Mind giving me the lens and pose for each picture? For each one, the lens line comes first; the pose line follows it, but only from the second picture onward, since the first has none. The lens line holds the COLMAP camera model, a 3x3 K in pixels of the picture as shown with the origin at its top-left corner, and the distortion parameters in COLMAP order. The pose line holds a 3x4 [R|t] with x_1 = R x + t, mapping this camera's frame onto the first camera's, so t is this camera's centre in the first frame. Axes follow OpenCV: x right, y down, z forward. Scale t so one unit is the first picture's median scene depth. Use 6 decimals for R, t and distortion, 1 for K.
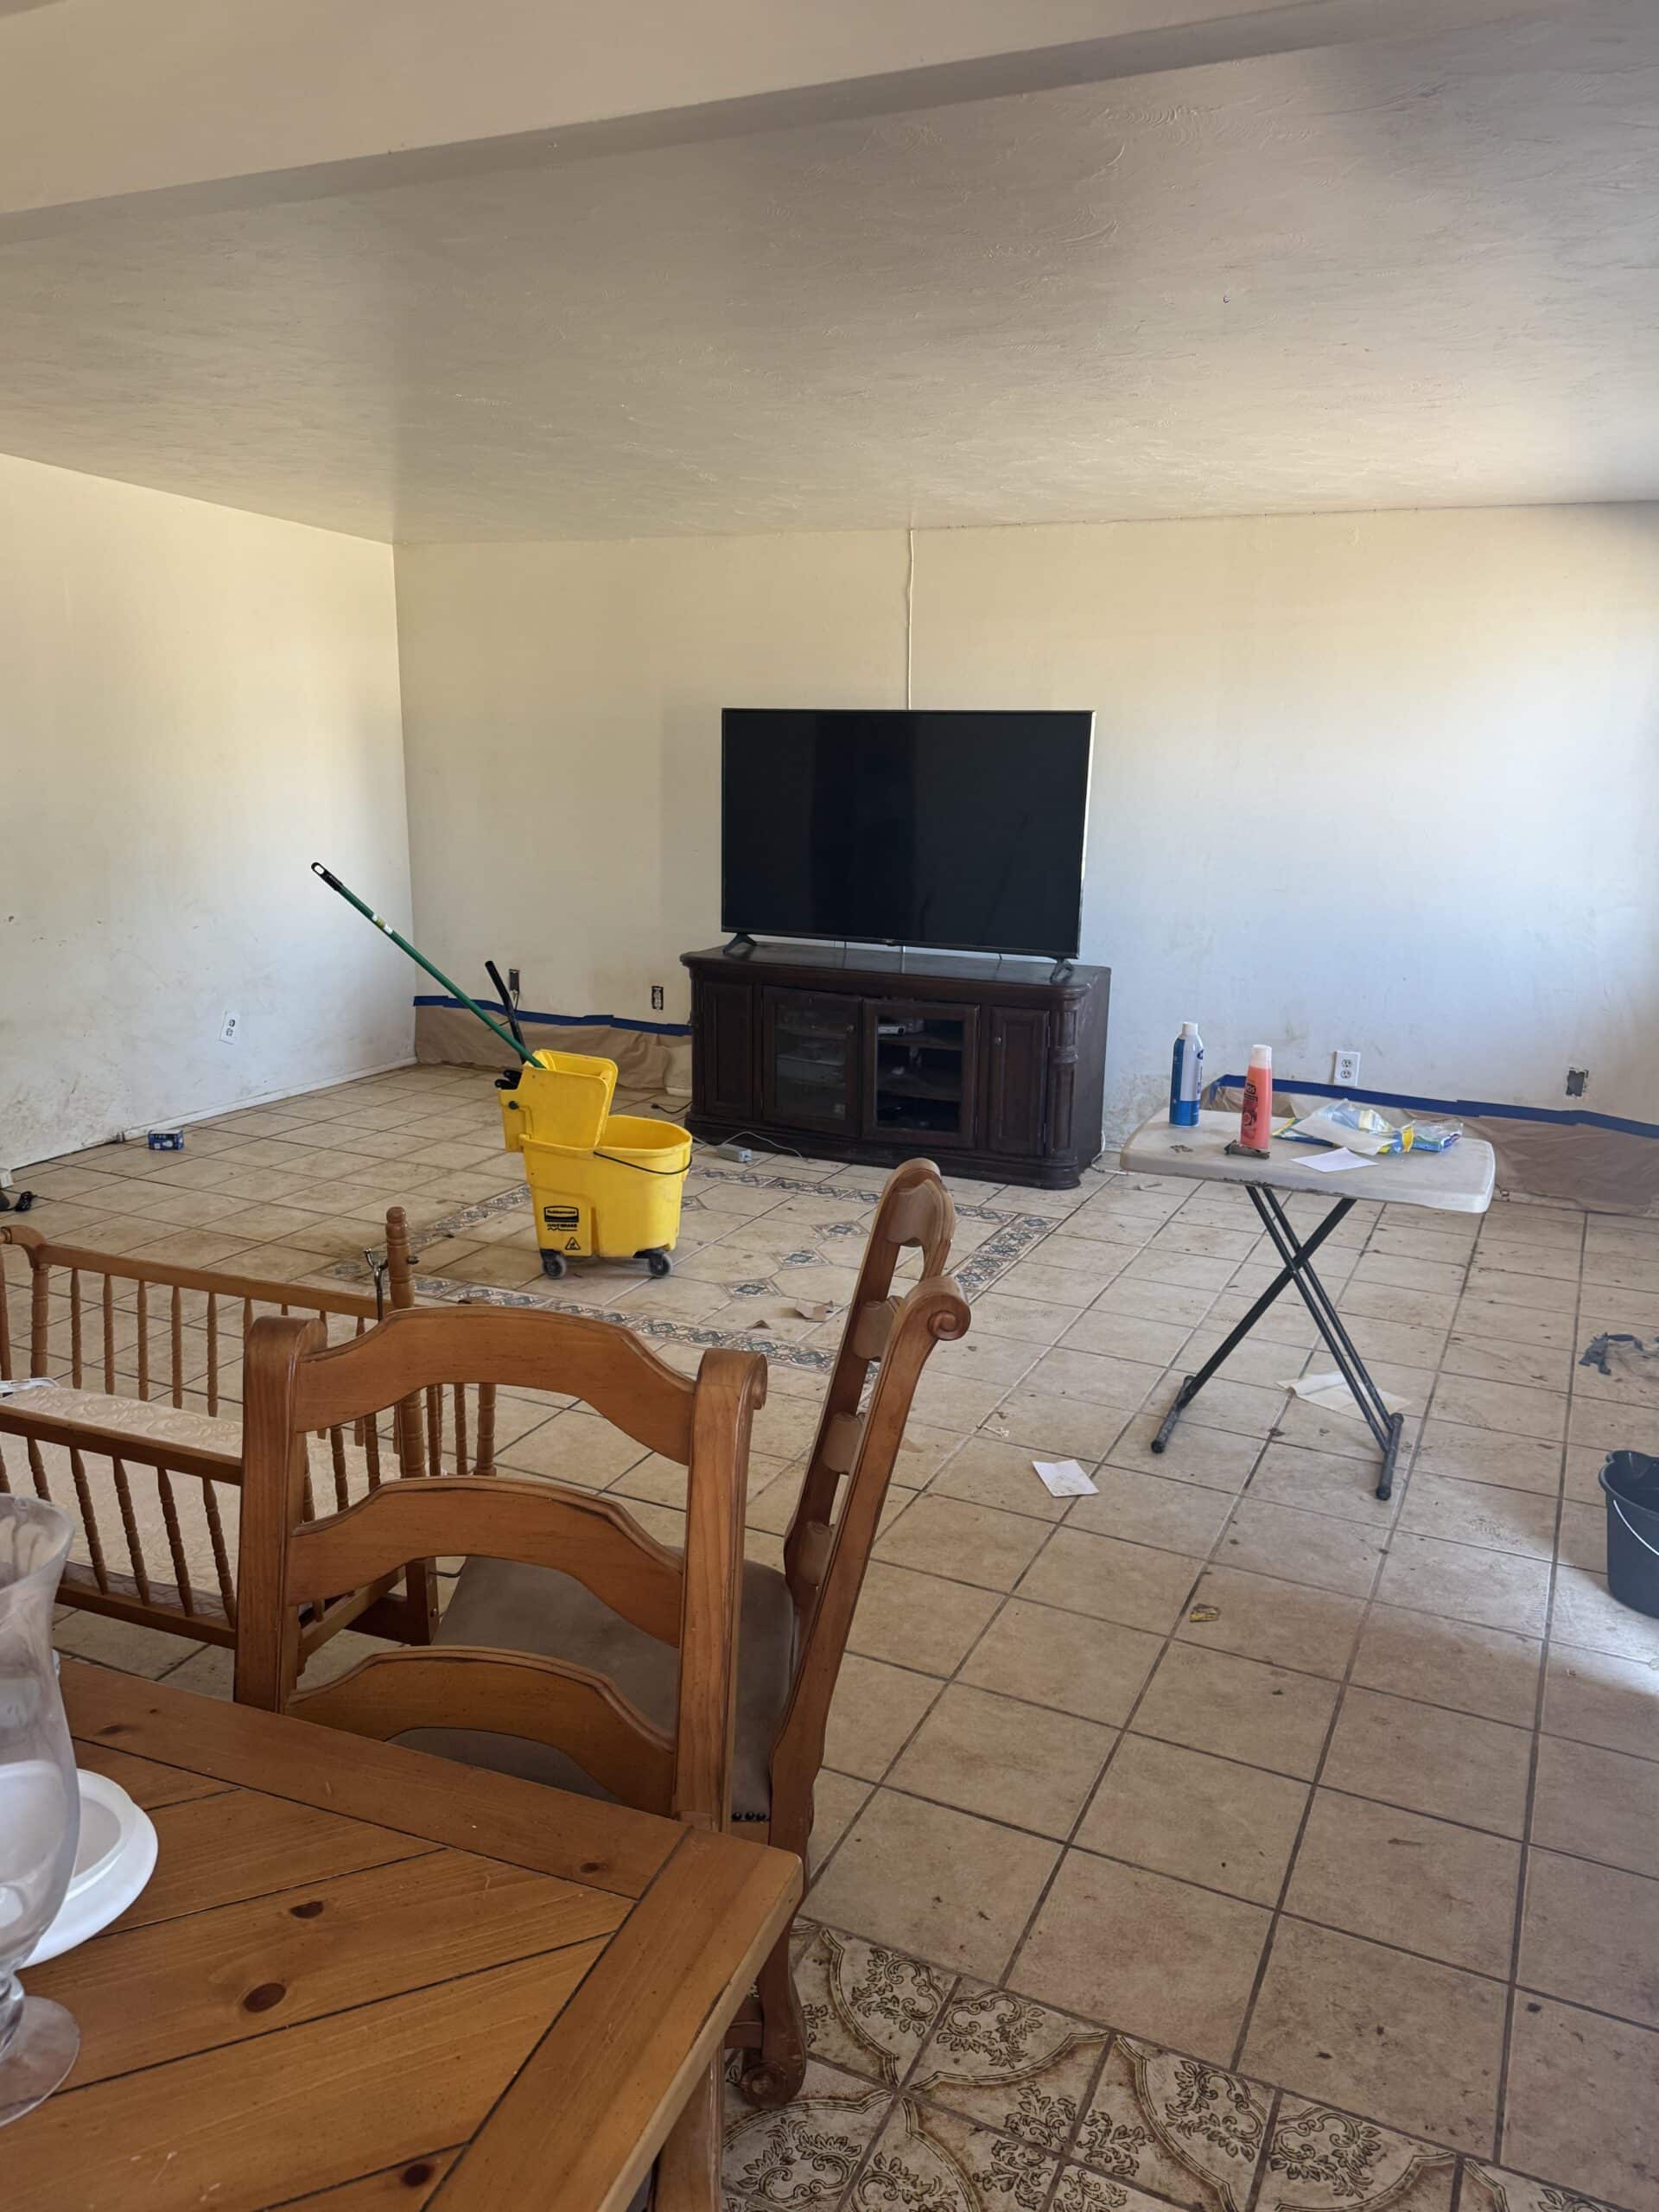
lens RADIAL K [[1602.7, 0, 831.7], [0, 1602.7, 1118.1], [0, 0, 1]] dist [0.135319, -0.253367]
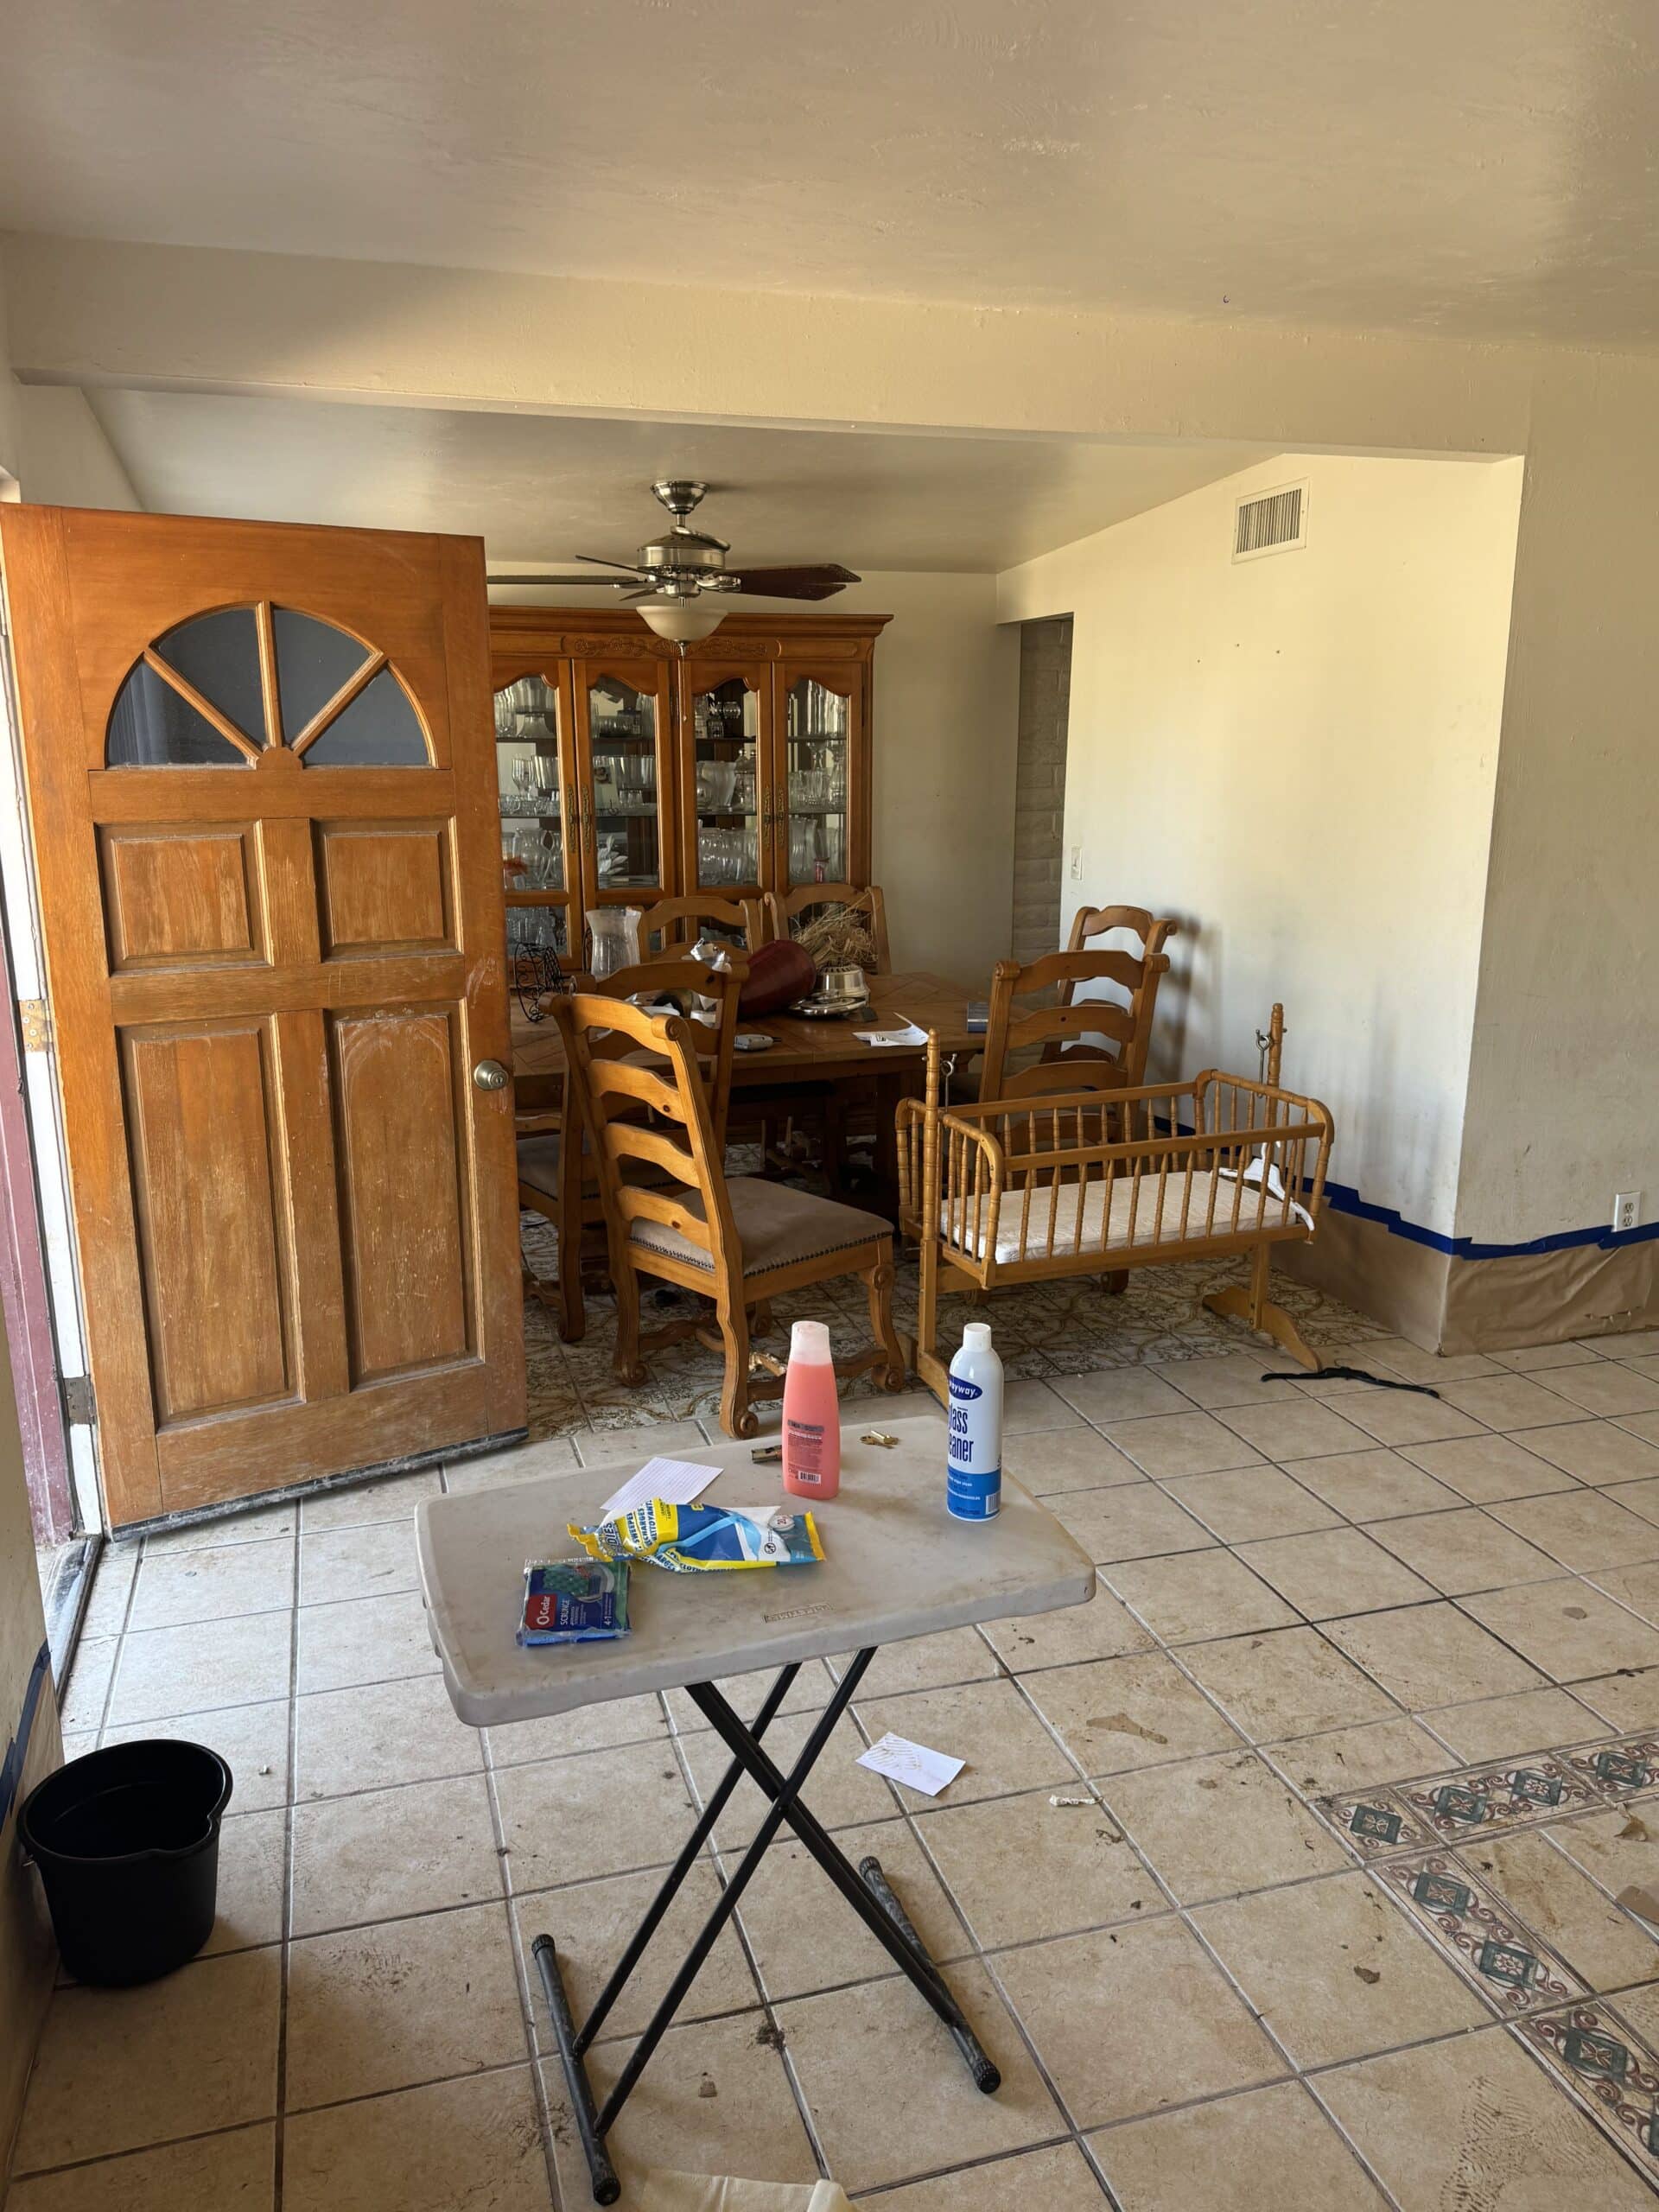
lens RADIAL K [[1632.7, 0, 829.5], [0, 1632.7, 1106.0], [0, 0, 1]] dist [0.037834, -0.003976]
pose [[-0.736531, 0.143494, -0.661007, 0.377330], [-0.173564, 0.904425, 0.389731, -0.205307], [0.653756, 0.401776, -0.641232, 0.800980]]
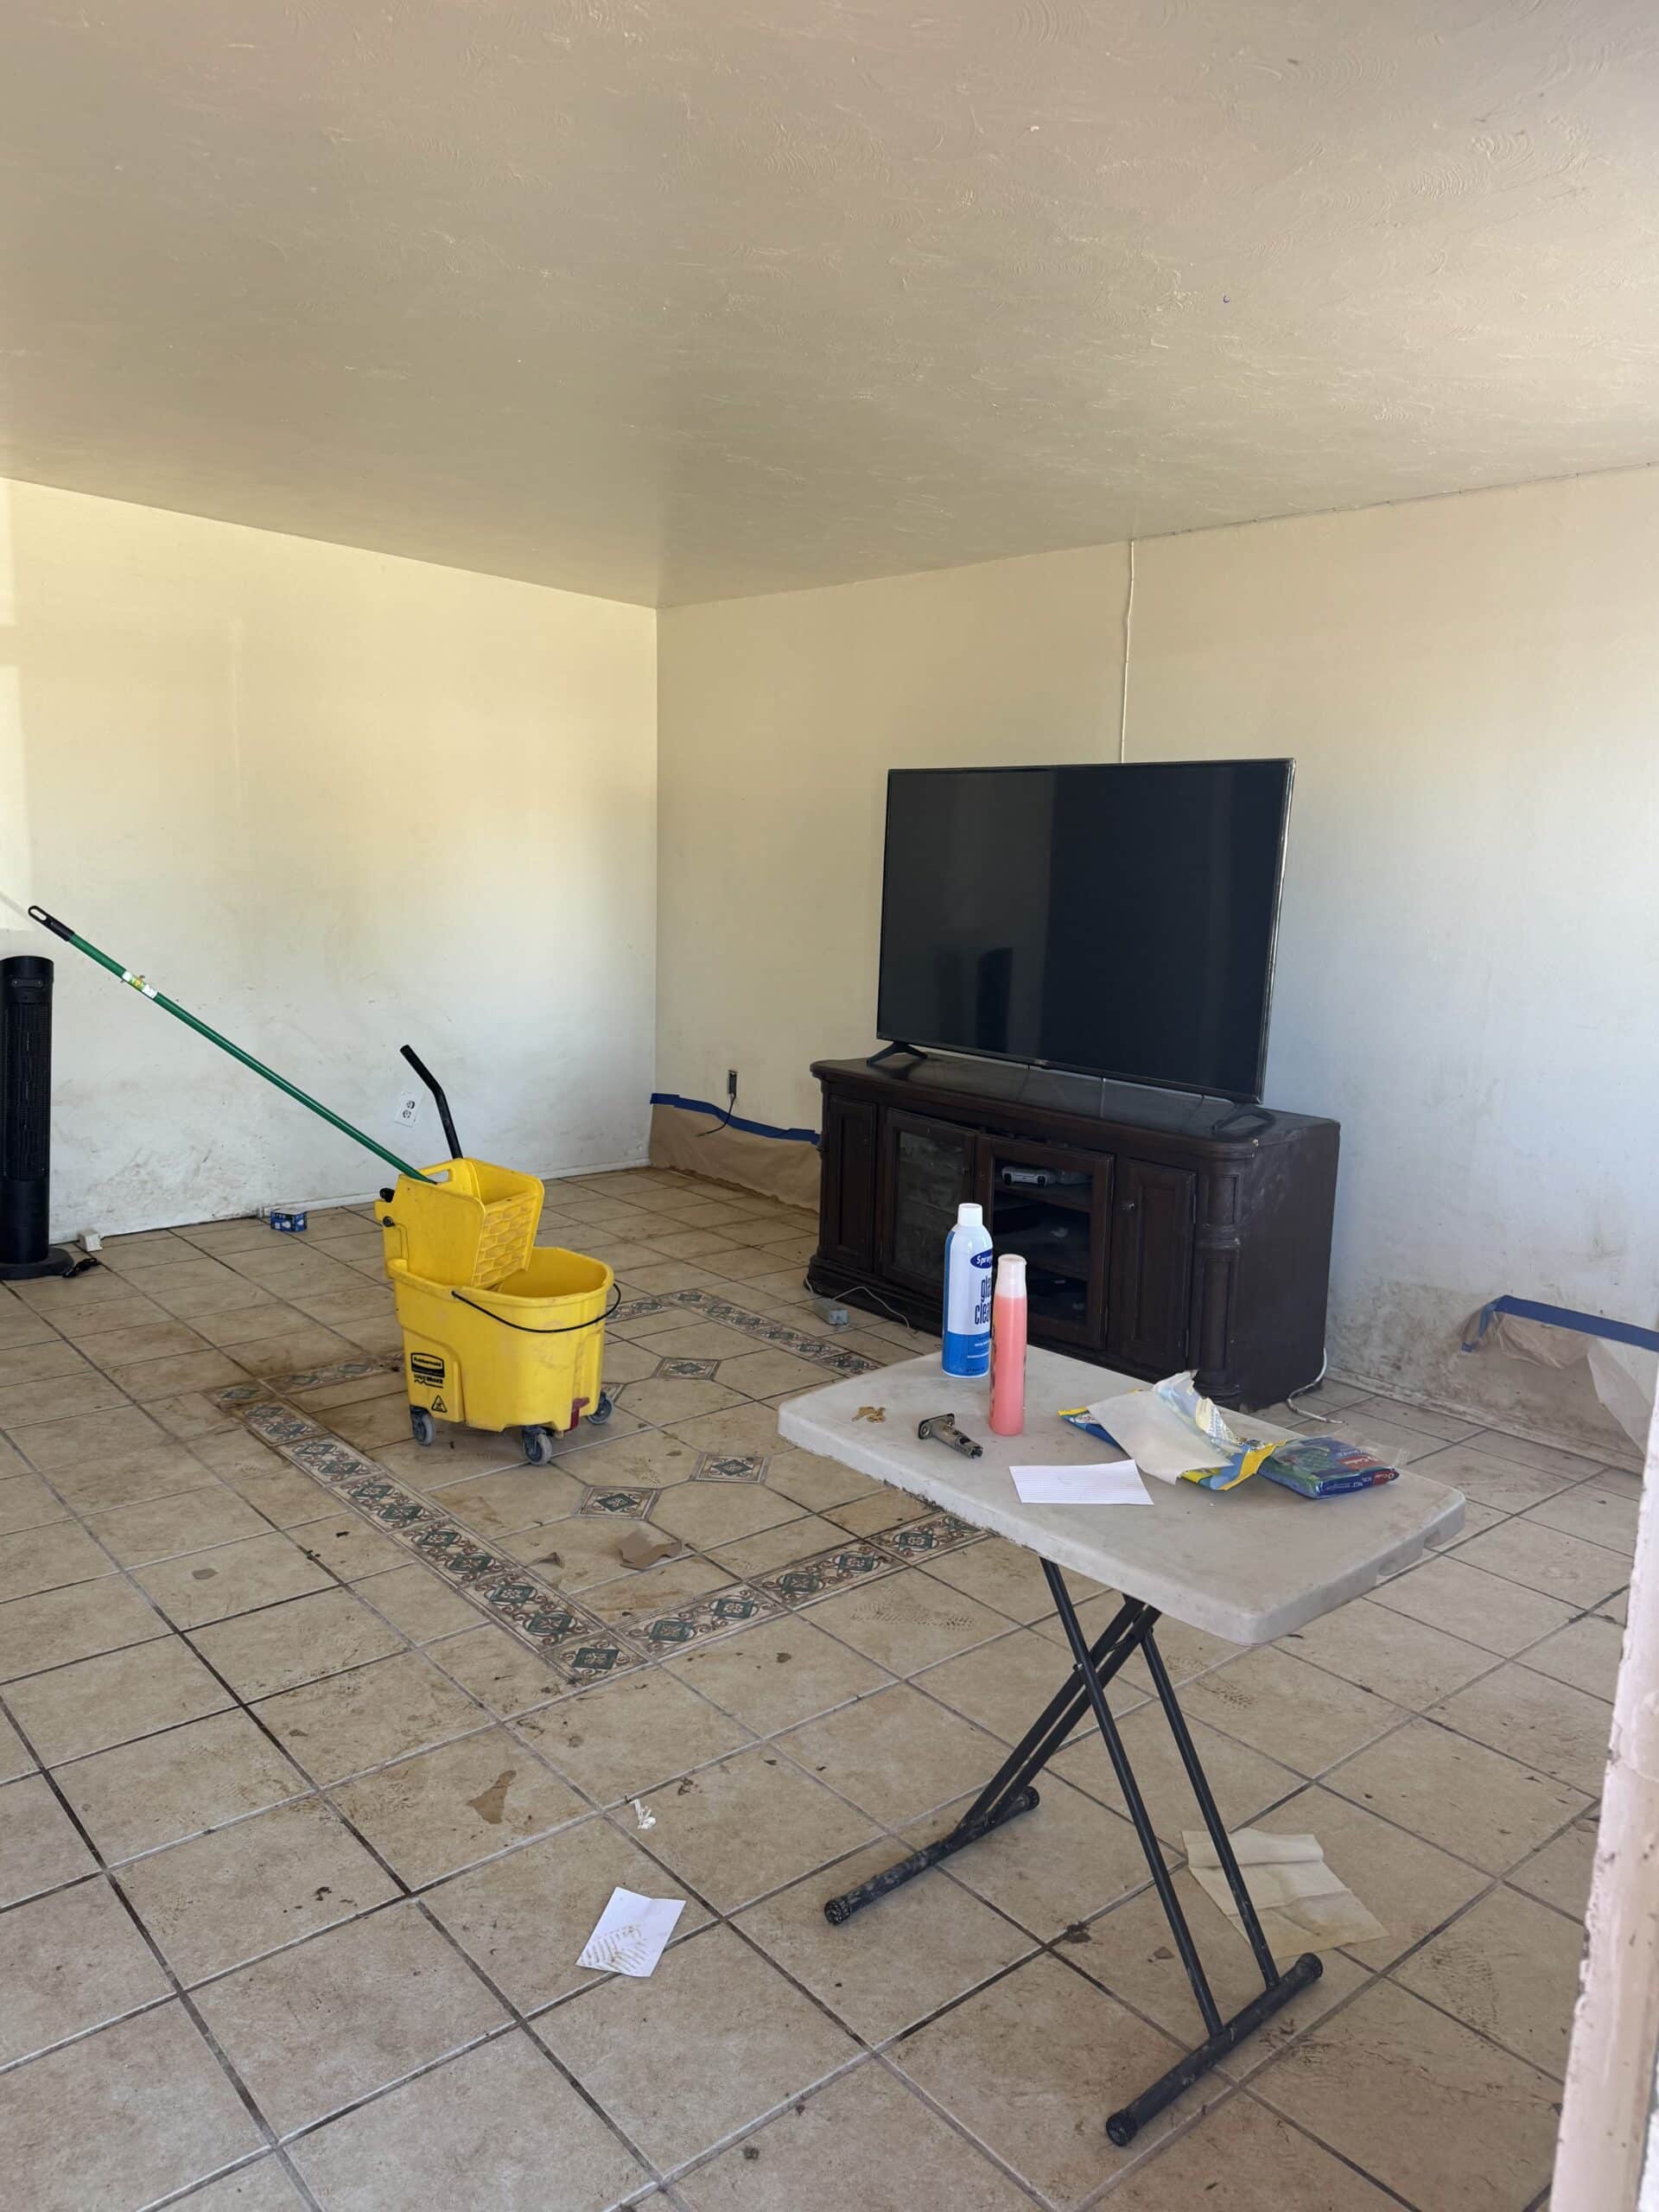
lens RADIAL K [[1602.7, 0, 831.7], [0, 1602.7, 1118.1], [0, 0, 1]] dist [0.135319, -0.253367]
pose [[0.911319, 0.083734, -0.403097, 0.257891], [-0.113549, 0.992243, -0.050595, -0.034331], [0.395733, 0.091880, 0.913758, 0.265769]]
